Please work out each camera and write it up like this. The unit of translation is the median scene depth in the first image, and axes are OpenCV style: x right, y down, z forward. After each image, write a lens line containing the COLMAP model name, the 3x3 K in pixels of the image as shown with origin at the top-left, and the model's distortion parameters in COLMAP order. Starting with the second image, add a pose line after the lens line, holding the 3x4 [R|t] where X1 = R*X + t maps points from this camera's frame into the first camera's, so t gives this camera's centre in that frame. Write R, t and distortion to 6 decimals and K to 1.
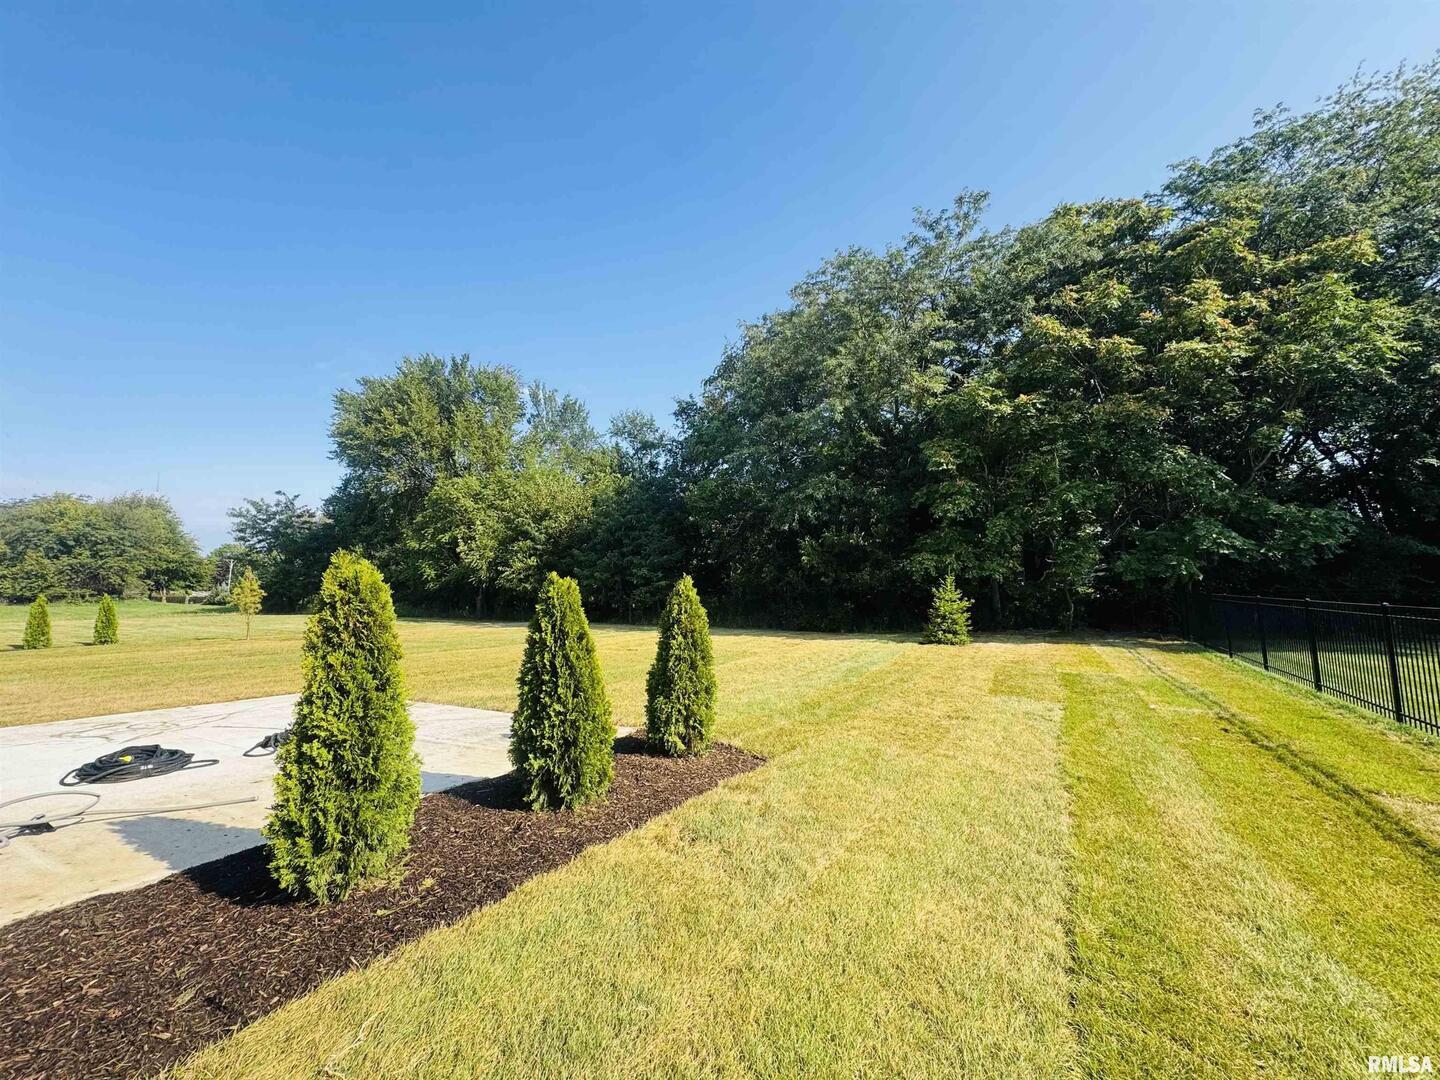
lens RADIAL K [[574.5, 0, 720.0], [0, 574.5, 540.0], [0, 0, 1]] dist [0.002740, -0.001795]
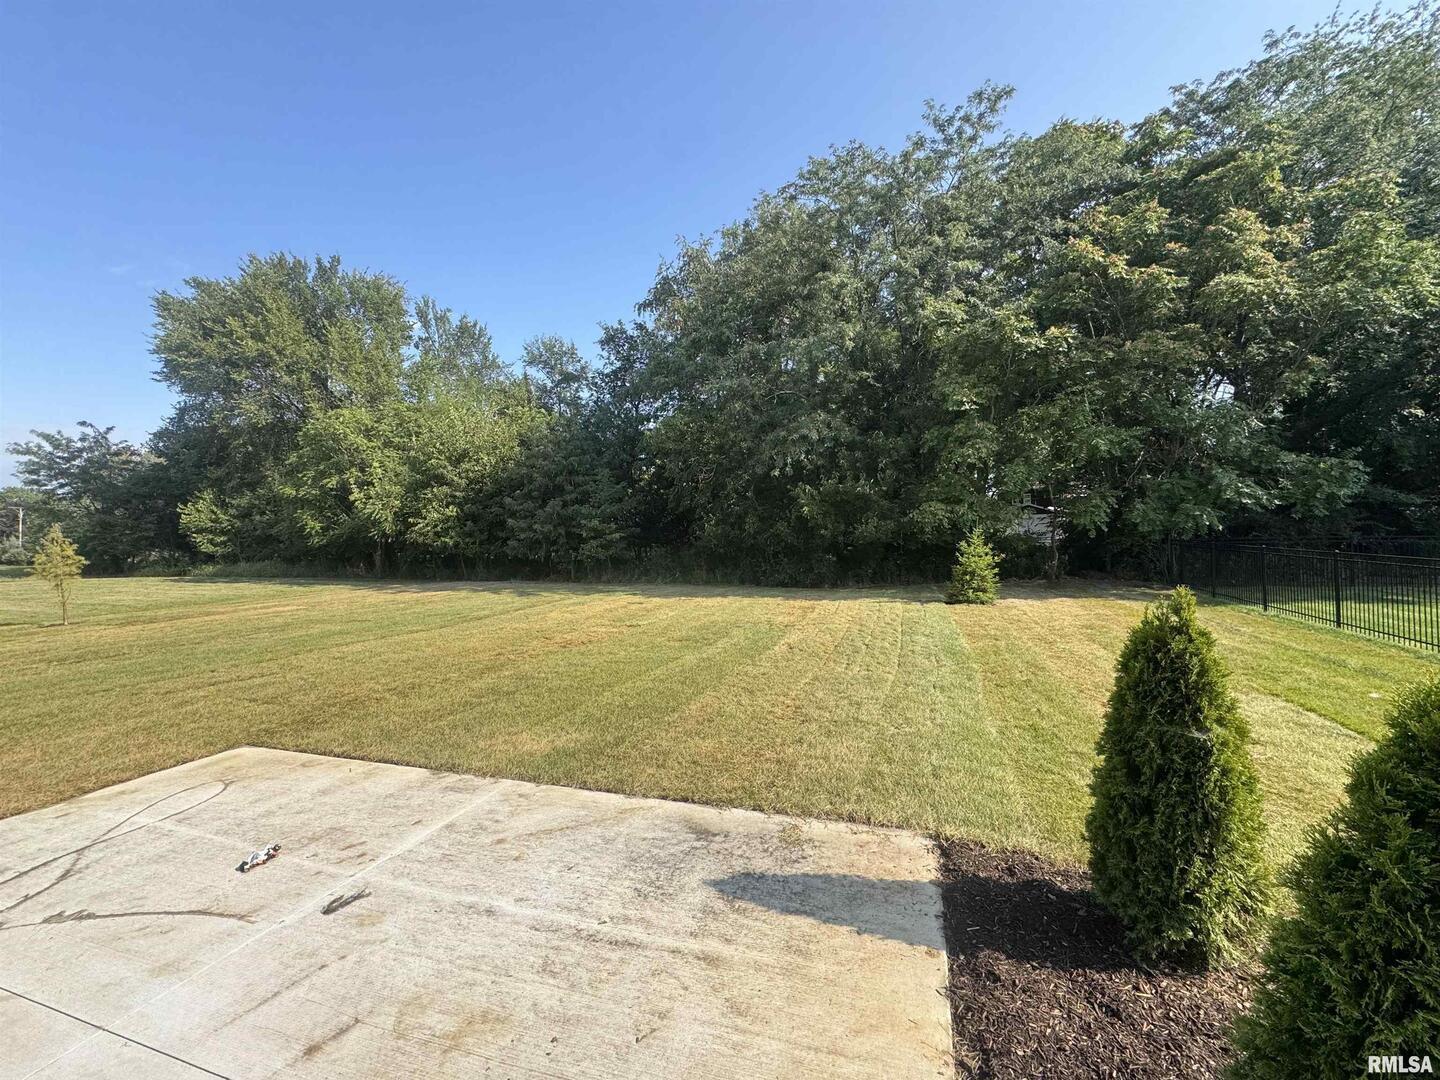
lens RADIAL K [[574.5, 0, 720.0], [0, 574.5, 540.0], [0, 0, 1]] dist [0.002740, -0.001795]
pose [[0.983959, -0.016257, 0.177653, -0.083251], [-0.001399, 0.995105, 0.098811, -0.004428], [-0.178390, -0.097474, 0.979120, 0.093763]]
